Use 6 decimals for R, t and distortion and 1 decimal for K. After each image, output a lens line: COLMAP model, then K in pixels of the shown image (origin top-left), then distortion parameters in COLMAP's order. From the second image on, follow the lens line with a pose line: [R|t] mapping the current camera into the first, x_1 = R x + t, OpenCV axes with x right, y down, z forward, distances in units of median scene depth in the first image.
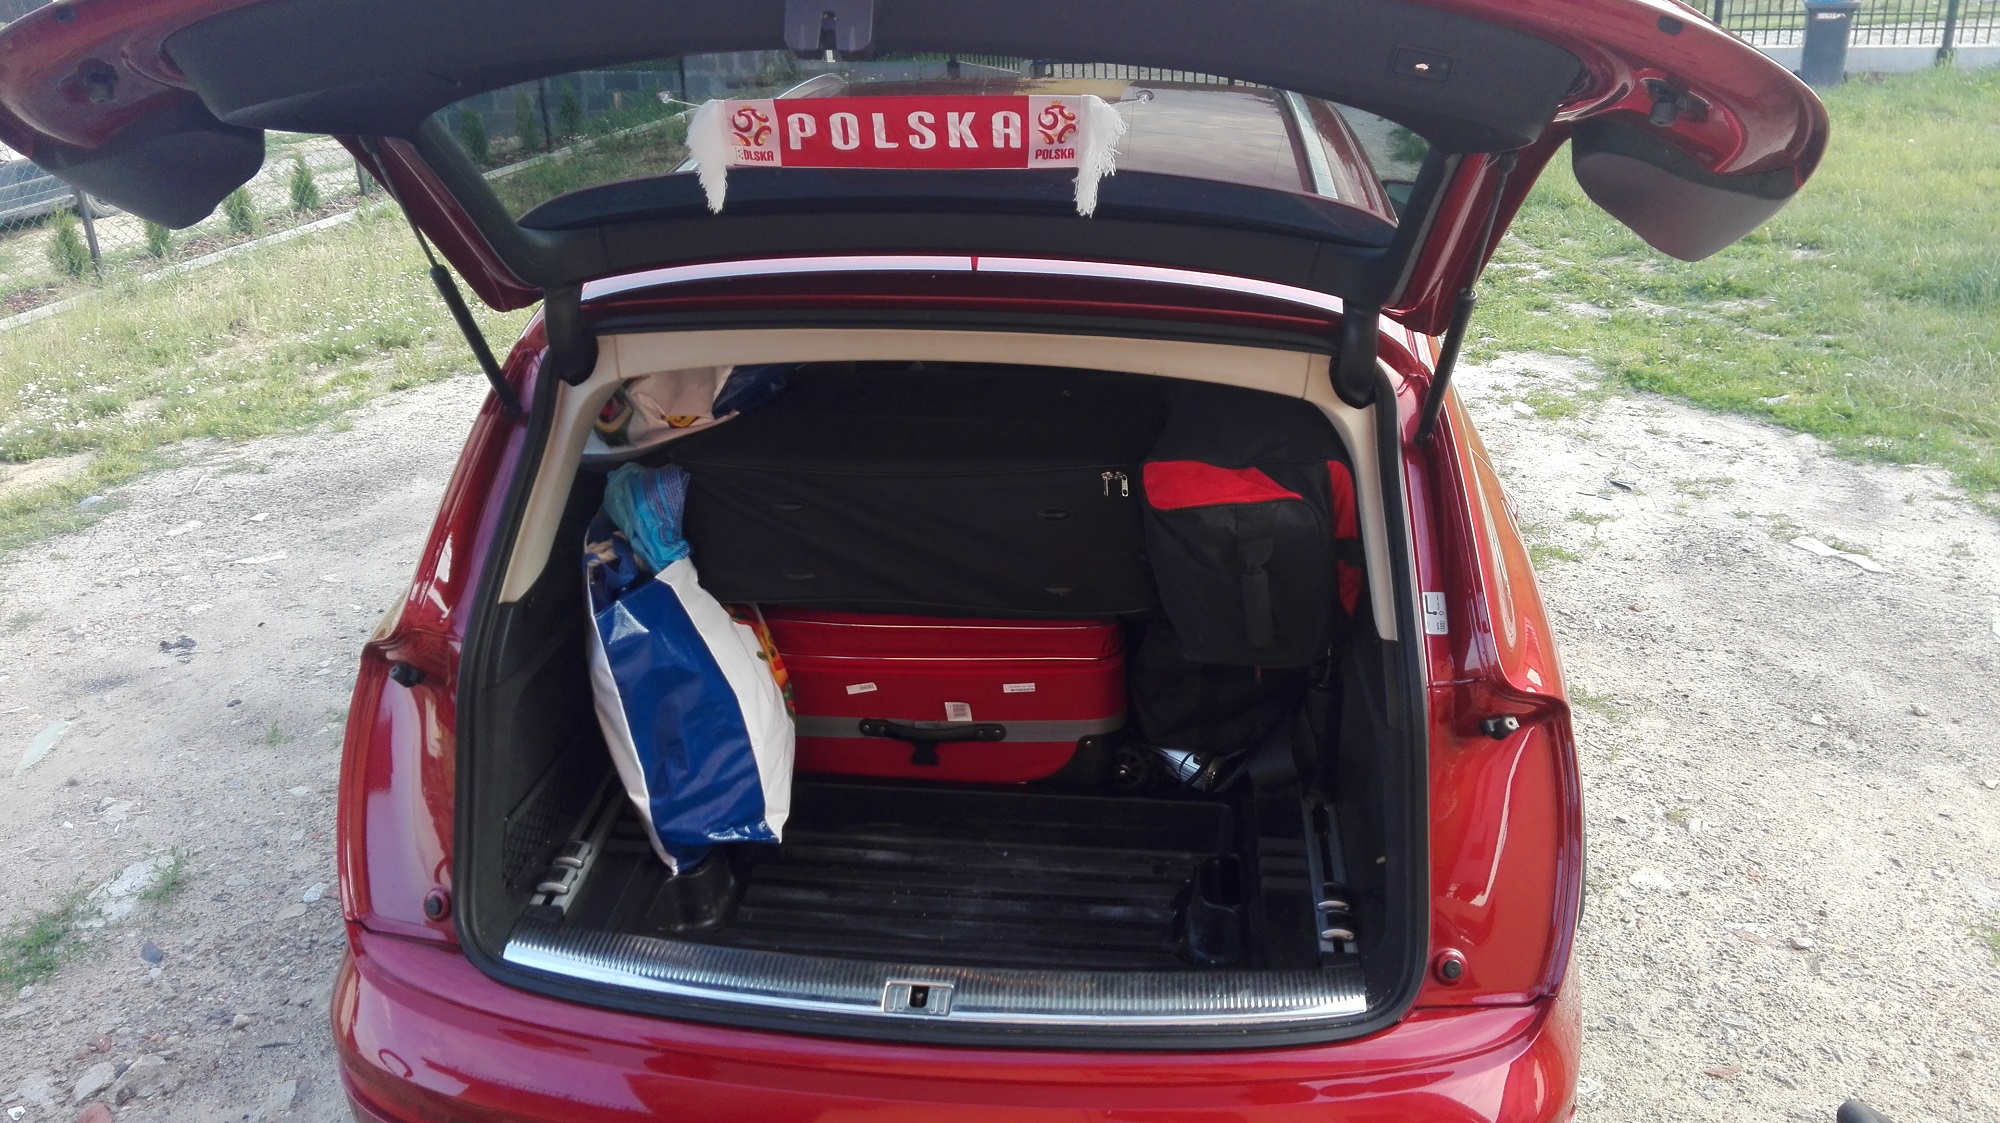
lens RADIAL K [[1681.8, 0, 968.8], [0, 1681.8, 548.9], [0, 0, 1]] dist [0.119911, -0.235967]
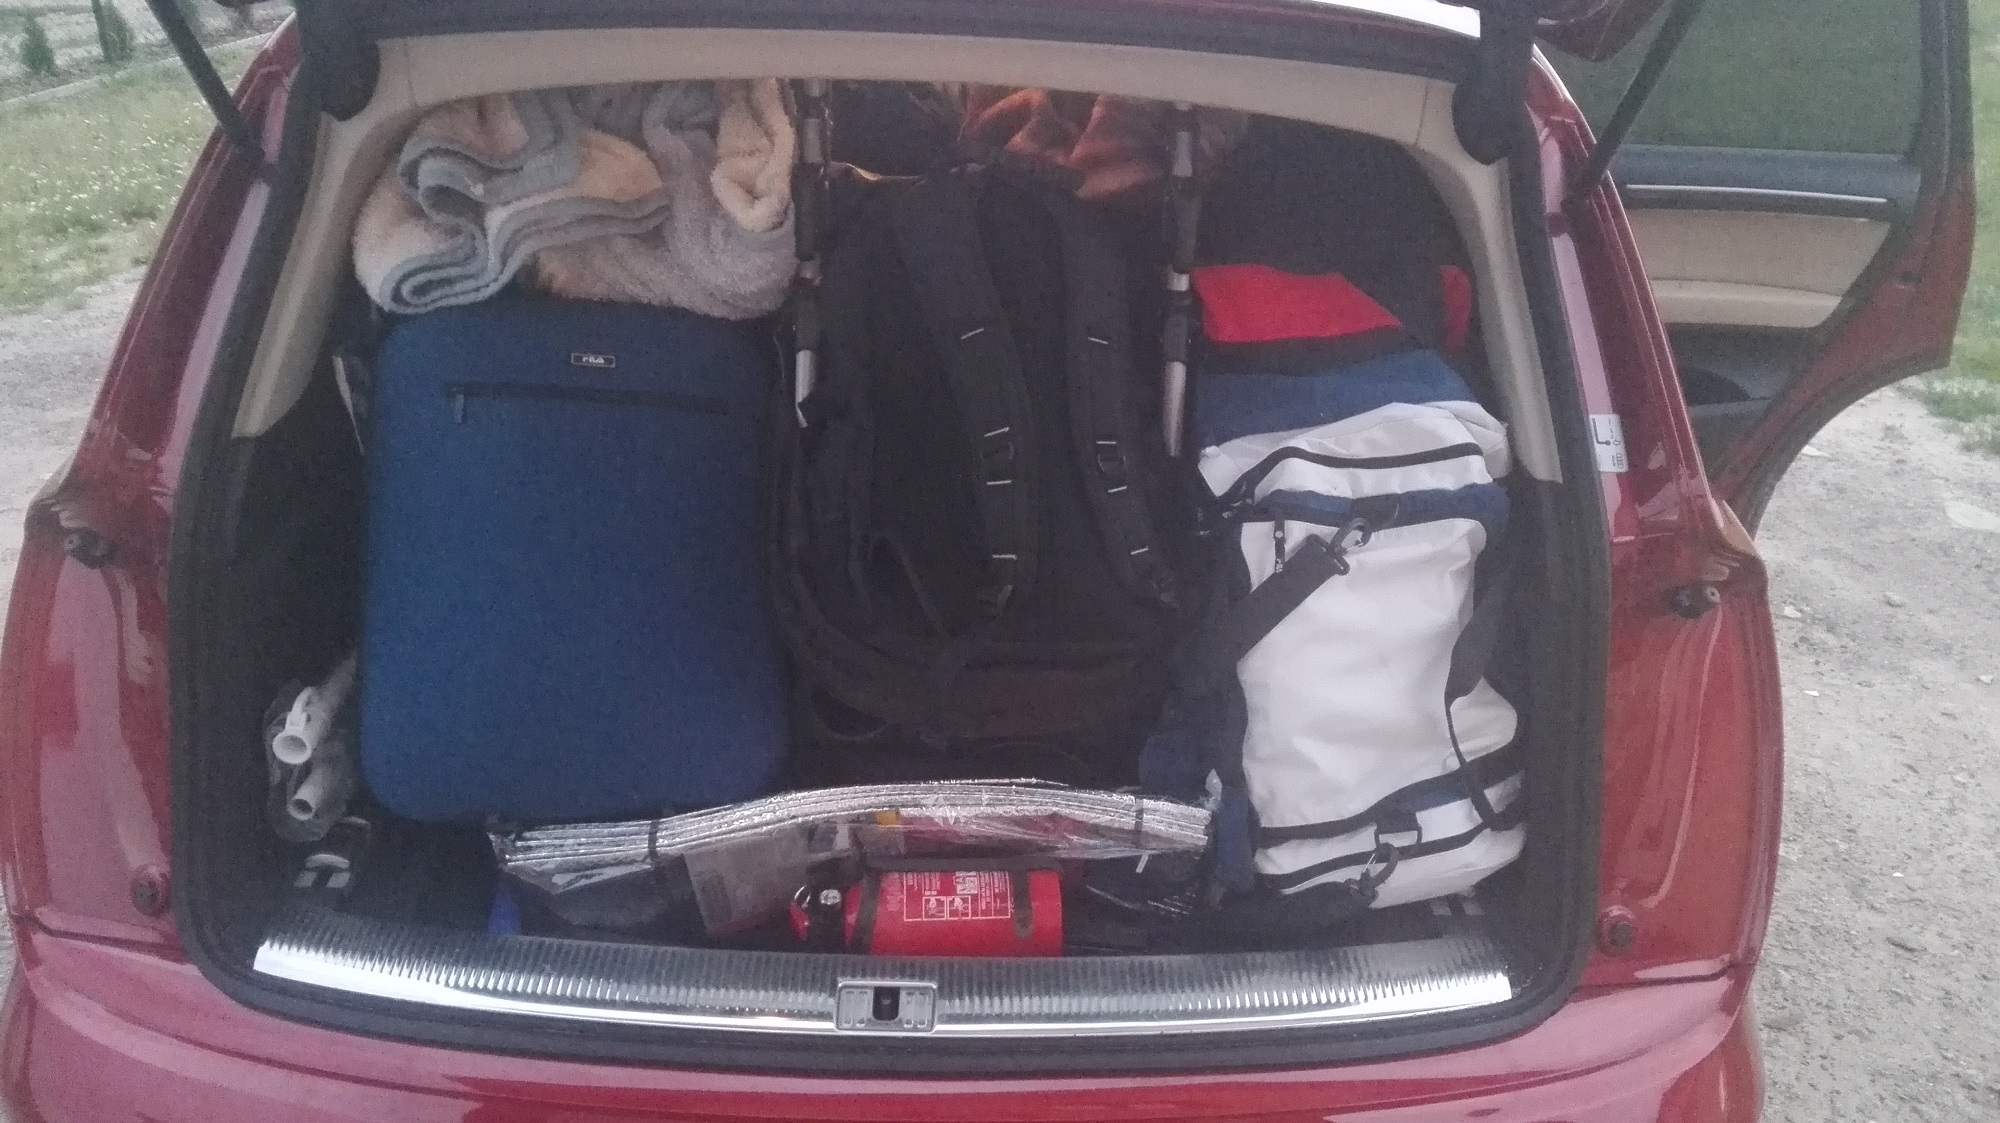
lens RADIAL K [[1681.8, 0, 968.8], [0, 1681.8, 548.9], [0, 0, 1]] dist [0.119911, -0.235967]
pose [[0.993486, -0.010771, 0.113442, -0.036390], [0.005769, 0.999000, 0.044329, 0.025202], [-0.113806, -0.043386, 0.992555, 0.163218]]
